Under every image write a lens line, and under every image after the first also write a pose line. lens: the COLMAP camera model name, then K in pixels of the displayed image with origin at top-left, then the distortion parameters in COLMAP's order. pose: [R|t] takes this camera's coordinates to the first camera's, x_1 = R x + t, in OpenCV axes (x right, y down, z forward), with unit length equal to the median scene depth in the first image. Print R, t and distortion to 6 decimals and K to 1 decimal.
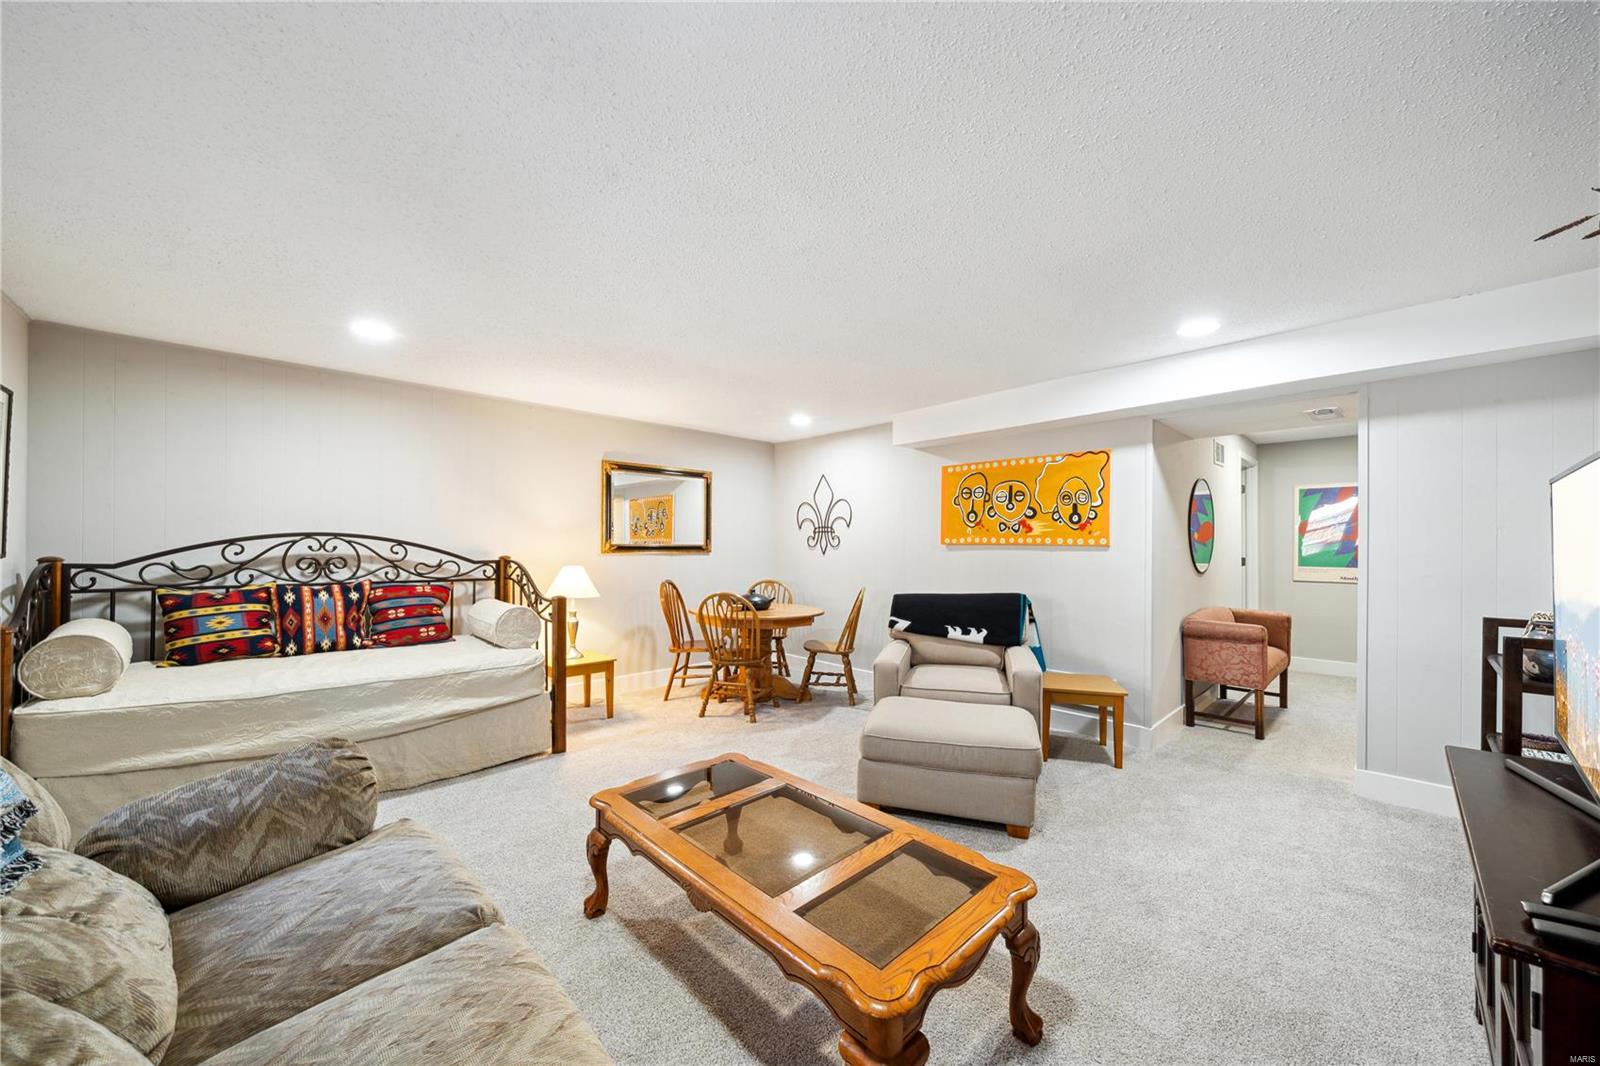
lens RADIAL K [[573.1, 0, 798.8], [0, 573.1, 546.7], [0, 0, 1]] dist [-0.003346, -0.000208]
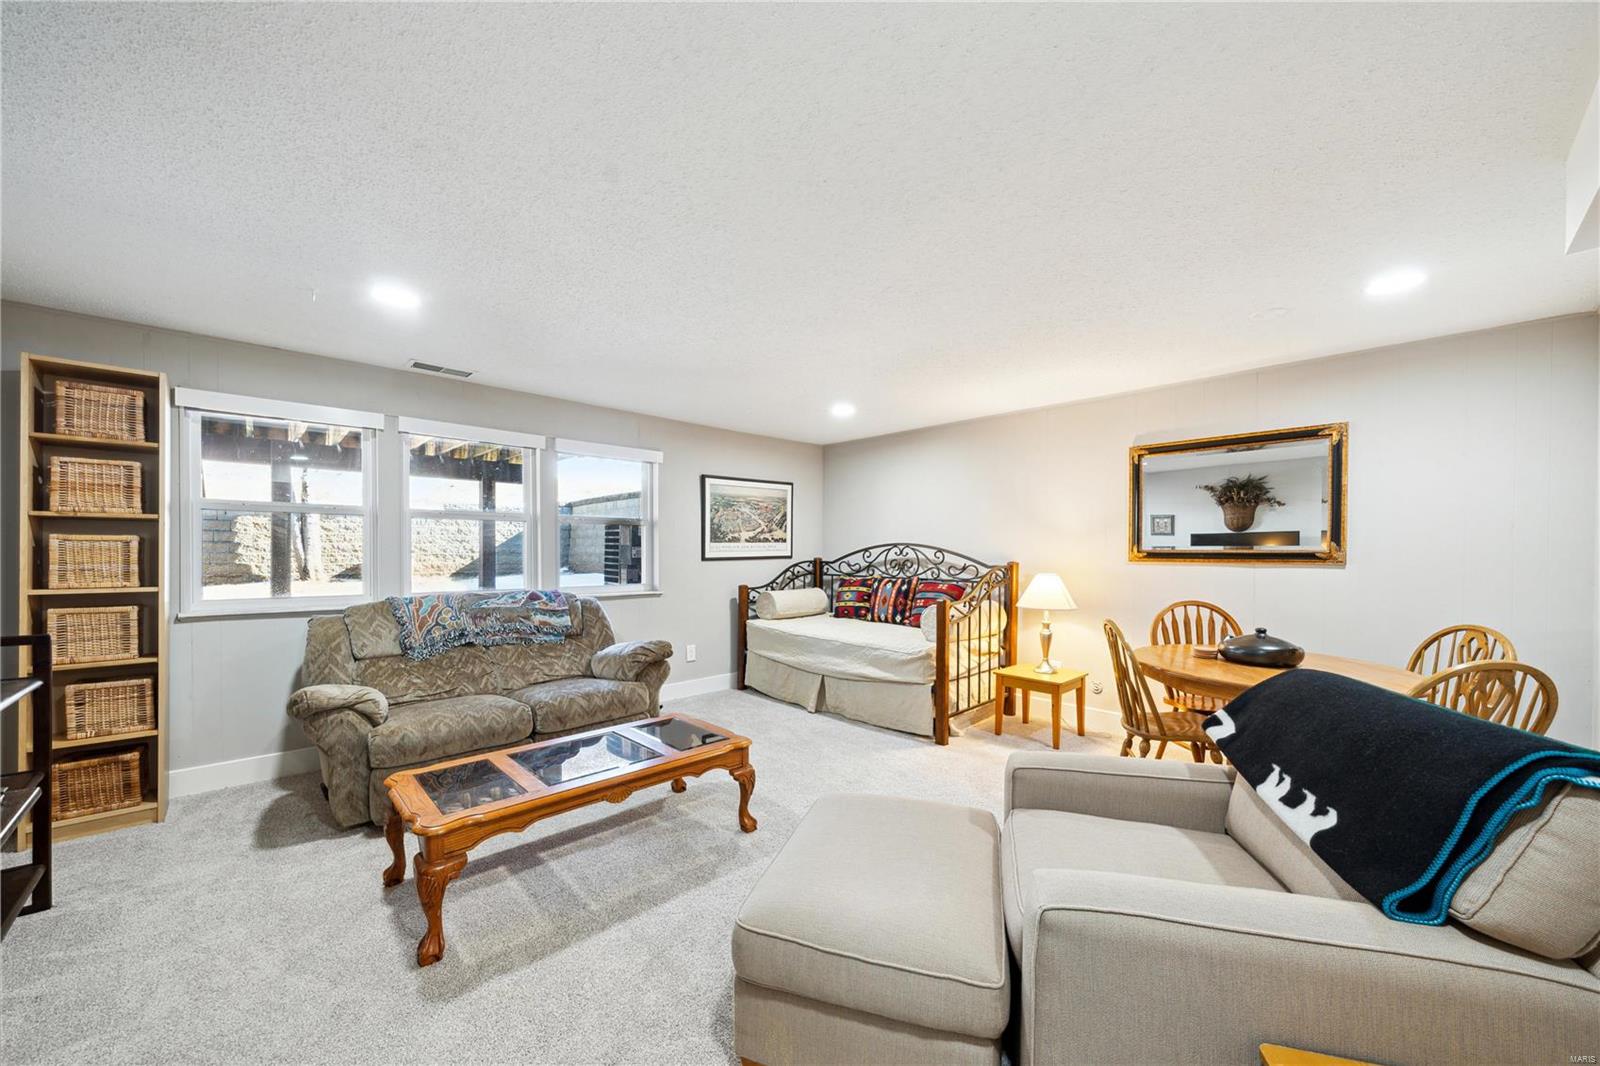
lens RADIAL K [[589.3, 0, 808.0], [0, 589.3, 553.6], [0, 0, 1]] dist [-0.000801, -0.000042]
pose [[0.012495, 0.002412, -0.999919, 0.607373], [-0.000784, 0.999997, 0.002403, -0.001124], [0.999922, 0.000754, 0.012497, 0.655020]]
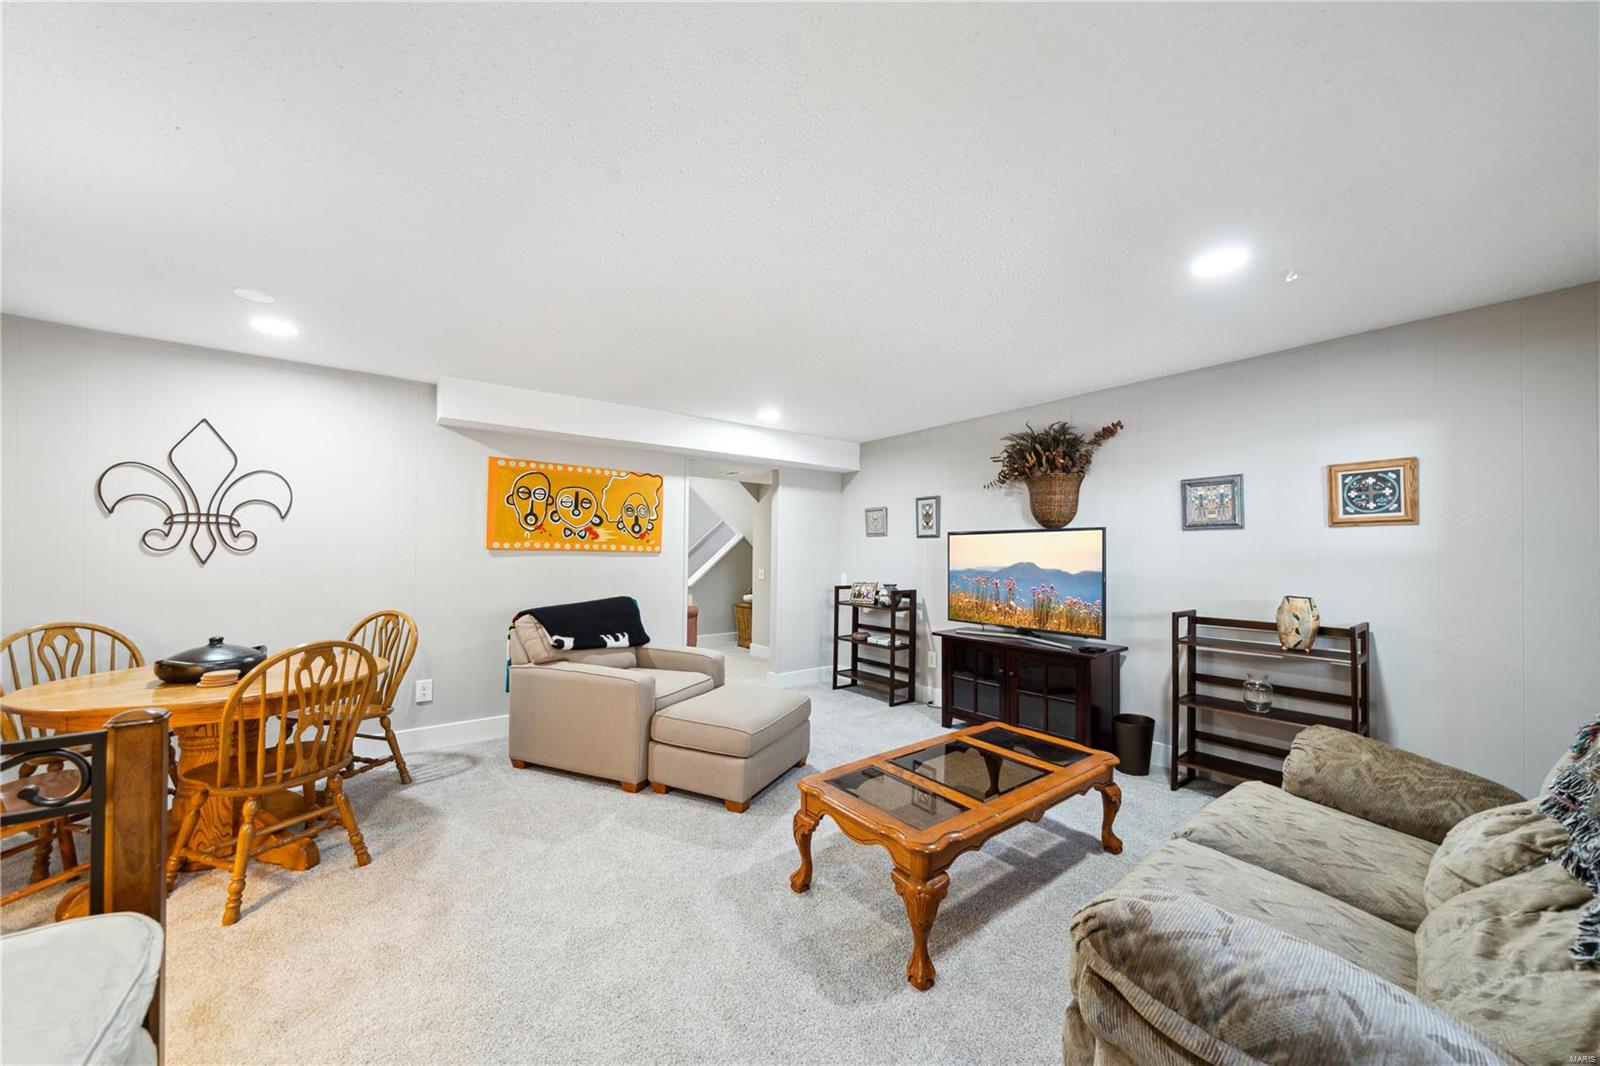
lens RADIAL K [[573.1, 0, 798.8], [0, 573.1, 546.7], [0, 0, 1]] dist [-0.003346, -0.000208]
pose [[0.102084, 0.007015, 0.994751, -0.635621], [-0.010516, 0.999927, -0.005972, -0.008902], [-0.994720, -0.009851, 0.102150, 0.543735]]
